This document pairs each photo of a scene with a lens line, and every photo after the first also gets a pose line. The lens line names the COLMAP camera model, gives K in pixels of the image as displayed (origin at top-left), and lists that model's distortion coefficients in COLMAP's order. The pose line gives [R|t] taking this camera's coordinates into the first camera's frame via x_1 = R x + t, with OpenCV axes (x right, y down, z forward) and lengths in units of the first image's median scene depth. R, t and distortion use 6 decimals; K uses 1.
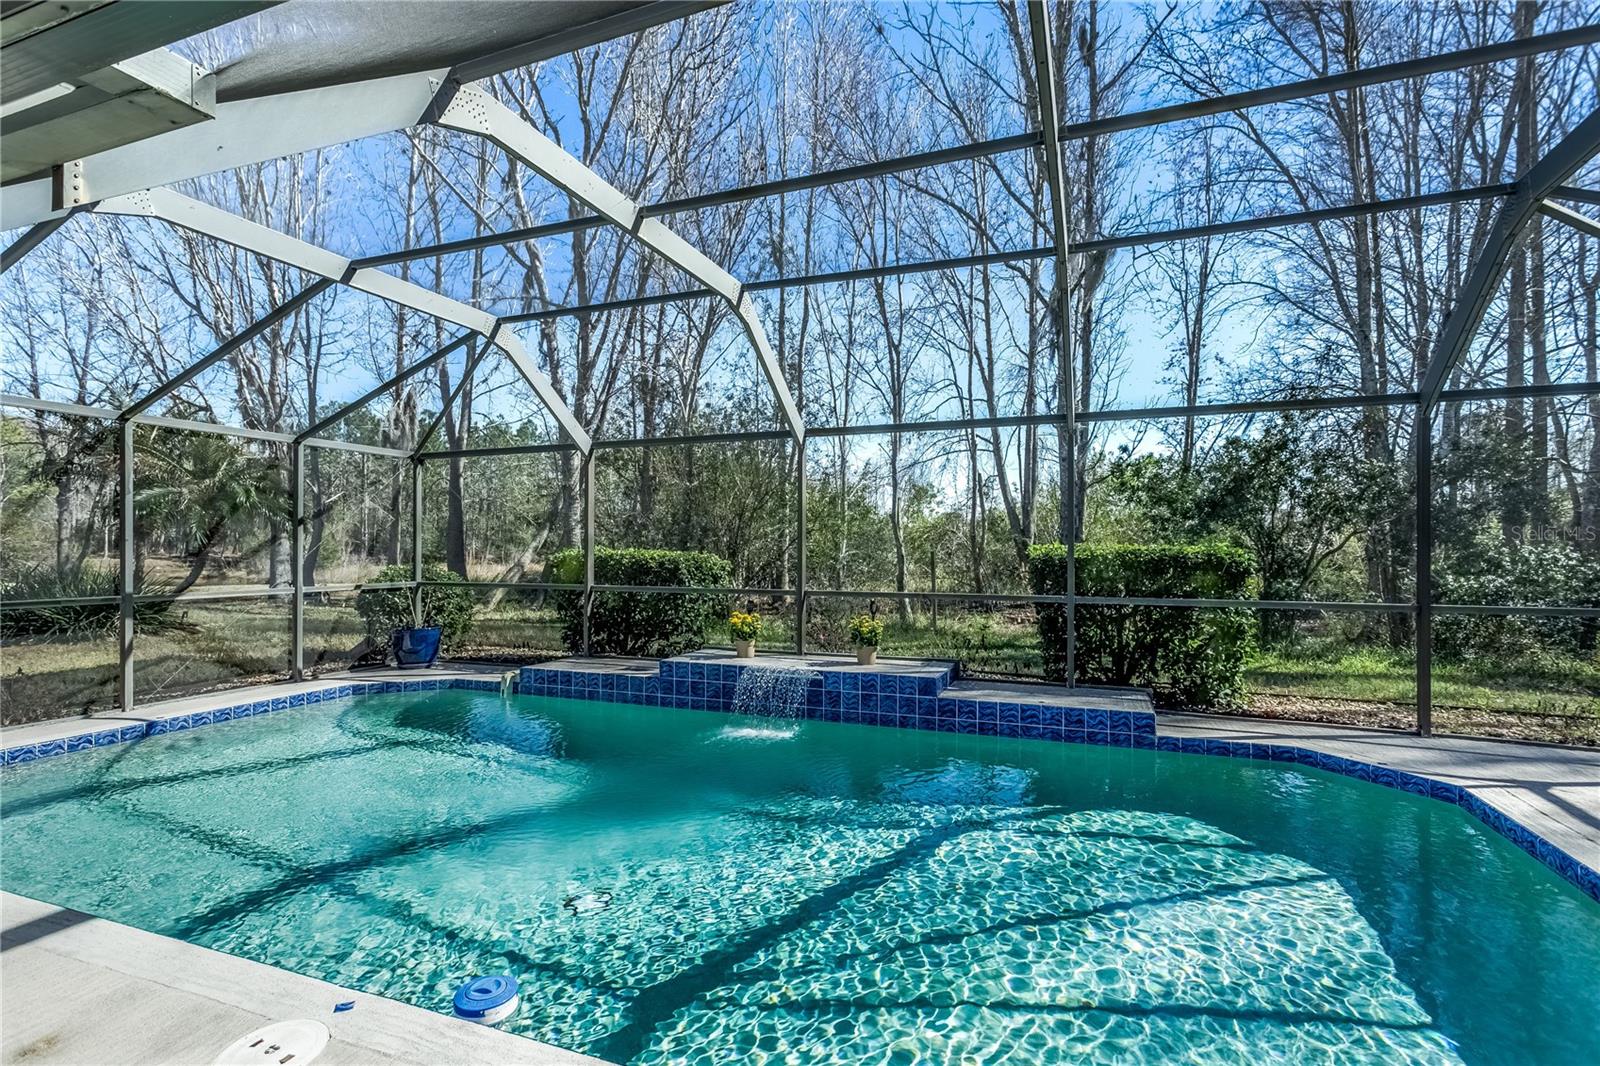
lens RADIAL K [[766.2, 0, 805.7], [0, 766.2, 534.3], [0, 0, 1]] dist [0.002742, 0.001297]
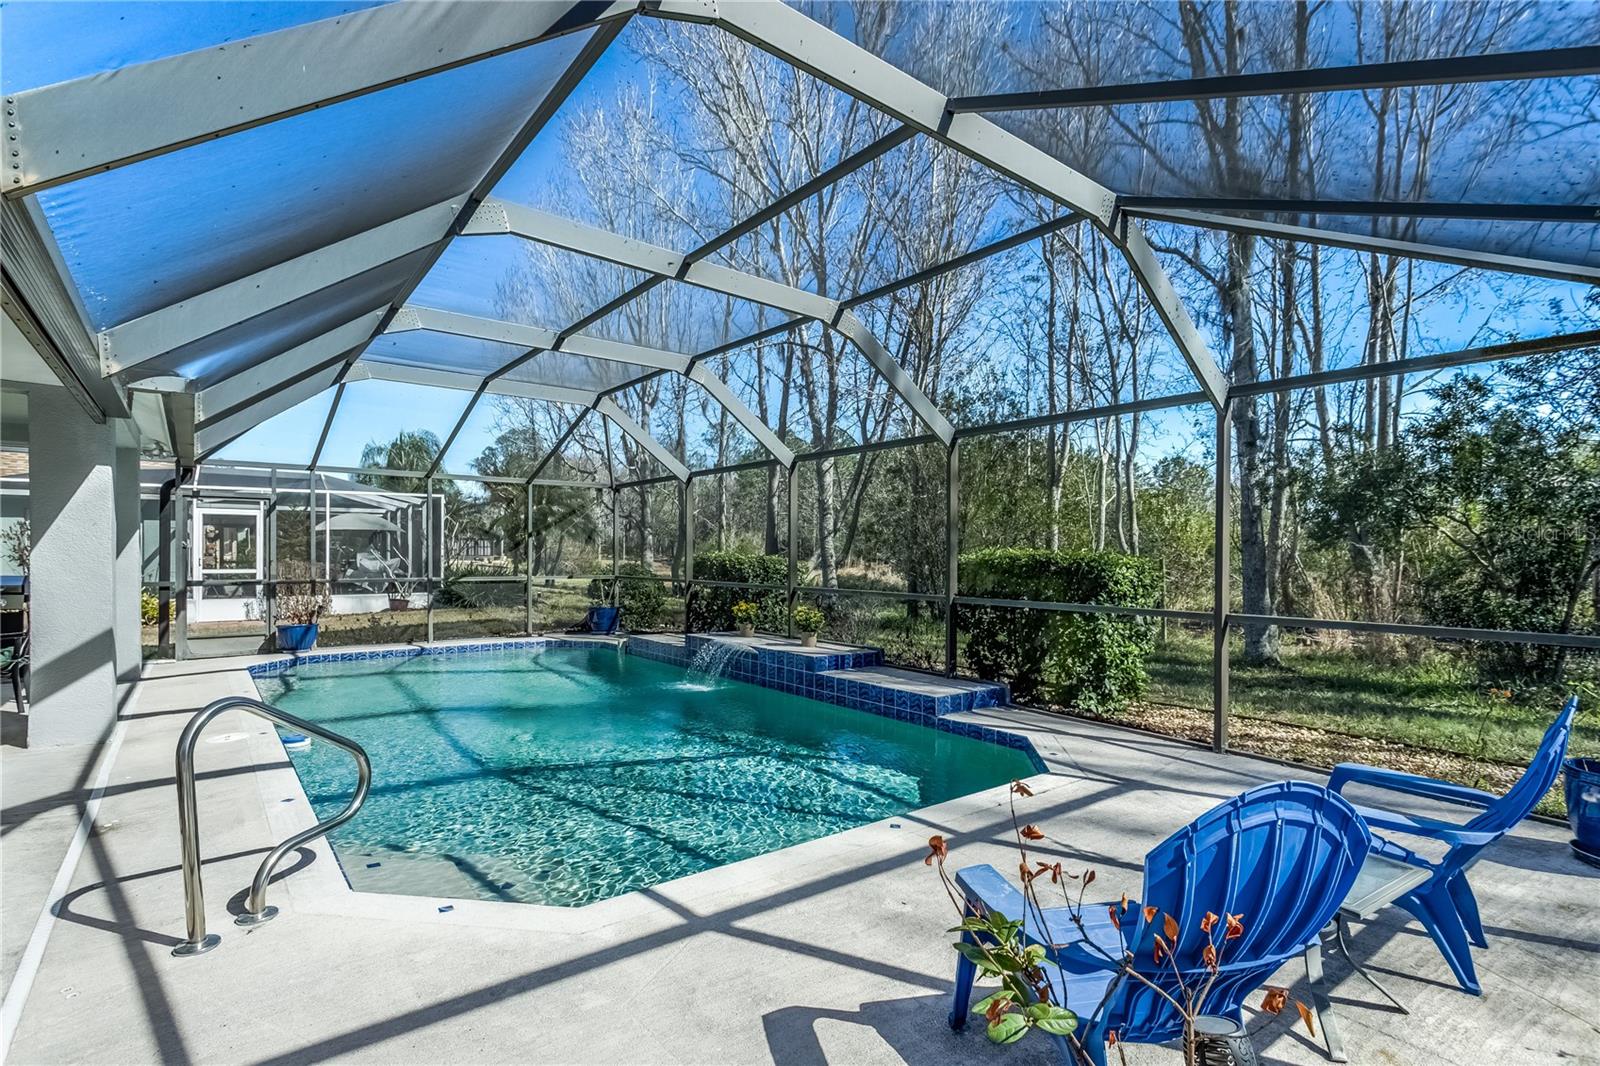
lens RADIAL K [[766.2, 0, 784.5], [0, 766.2, 545.4], [0, 0, 1]] dist [0.002742, 0.001297]
pose [[0.851952, -0.001690, -0.523616, 0.629514], [0.004044, 0.999986, 0.003354, 0.002910], [0.523603, -0.004975, 0.851948, -0.059350]]
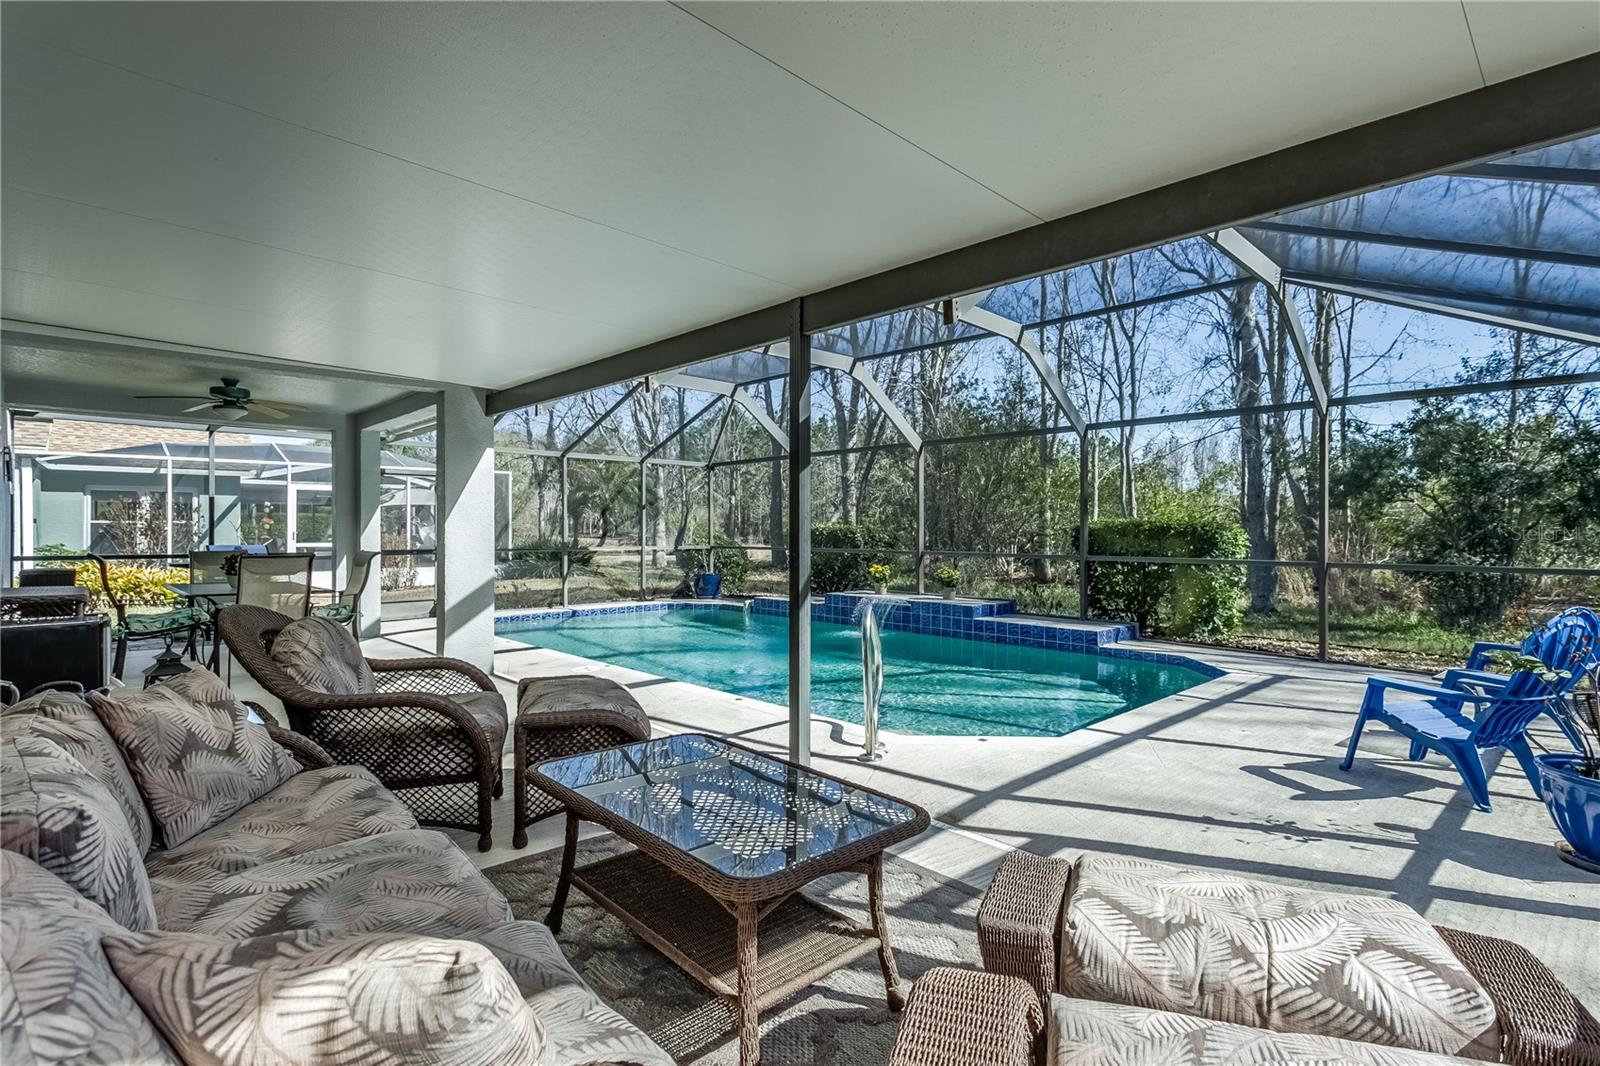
lens RADIAL K [[766.2, 0, 804.2], [0, 766.2, 533.8], [0, 0, 1]] dist [0.002742, 0.001297]
pose [[0.905186, 0.003073, -0.425005, 0.418345], [0.006174, 0.999773, 0.020379, 0.008097], [0.424971, -0.021071, 0.904962, -0.424547]]
